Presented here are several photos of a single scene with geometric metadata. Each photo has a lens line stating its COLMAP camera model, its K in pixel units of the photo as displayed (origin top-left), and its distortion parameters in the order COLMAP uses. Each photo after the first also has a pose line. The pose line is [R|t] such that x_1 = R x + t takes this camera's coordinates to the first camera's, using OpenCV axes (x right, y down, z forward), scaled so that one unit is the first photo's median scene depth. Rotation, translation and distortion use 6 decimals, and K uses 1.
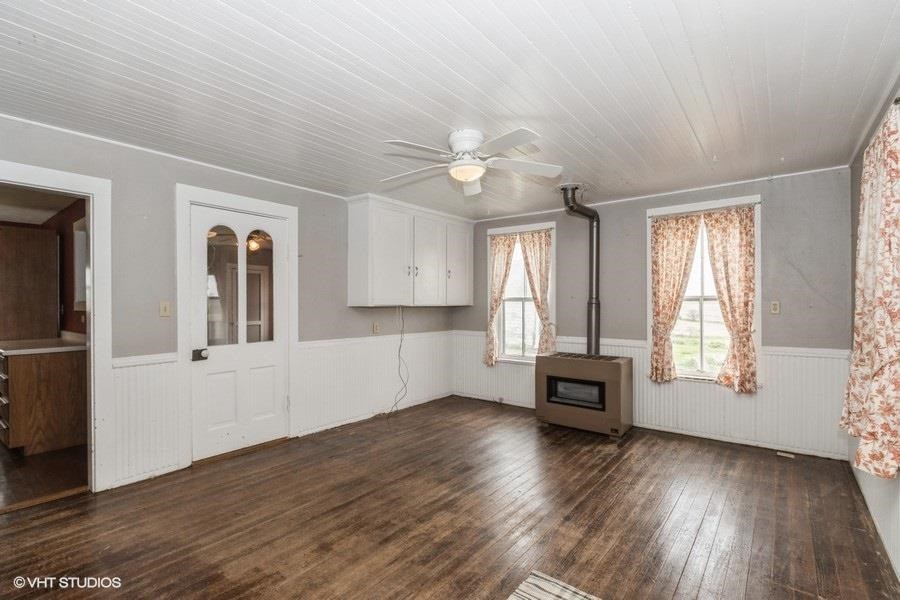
lens RADIAL K [[416.9, 0, 451.3], [0, 416.9, 301.8], [0, 0, 1]] dist [0.001658, -0.000280]
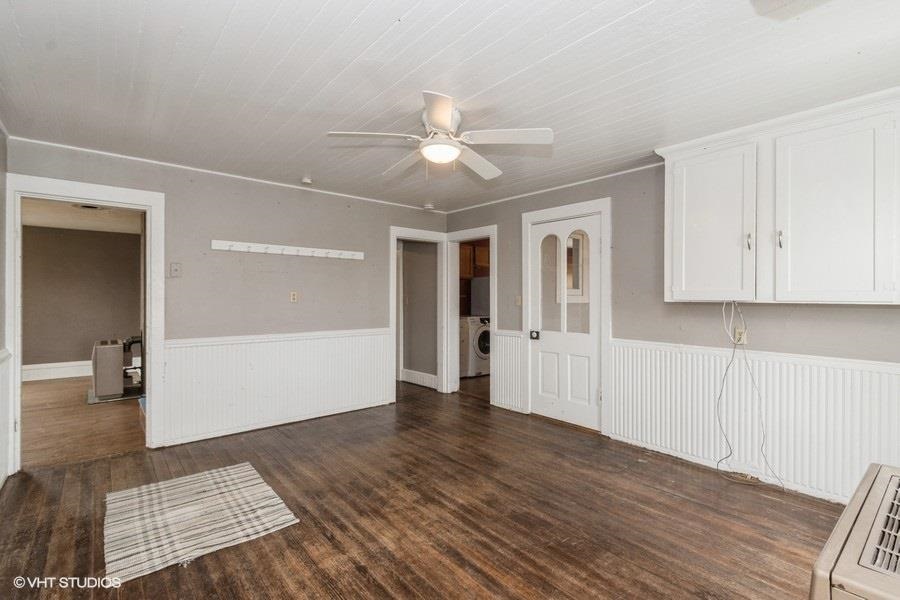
lens RADIAL K [[416.9, 0, 451.3], [0, 416.9, 301.8], [0, 0, 1]] dist [0.001658, -0.000280]
pose [[-0.196661, 0.009133, -0.980429, 0.645743], [-0.002670, 0.999948, 0.009851, 0.004638], [0.980468, 0.004555, -0.196626, 0.841994]]
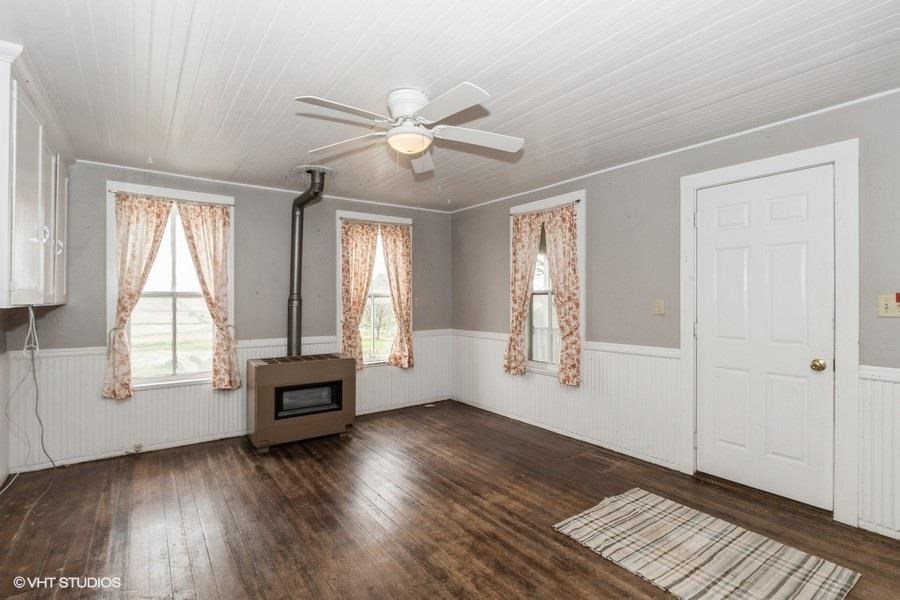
lens RADIAL K [[425.5, 0, 445.7], [0, 425.5, 296.3], [0, 0, 1]] dist [-0.010033, -0.000230]
pose [[0.281214, 0.006547, 0.959623, -0.527117], [-0.000765, 0.999978, -0.006598, 0.002280], [-0.959645, 0.001121, 0.281213, 0.485649]]
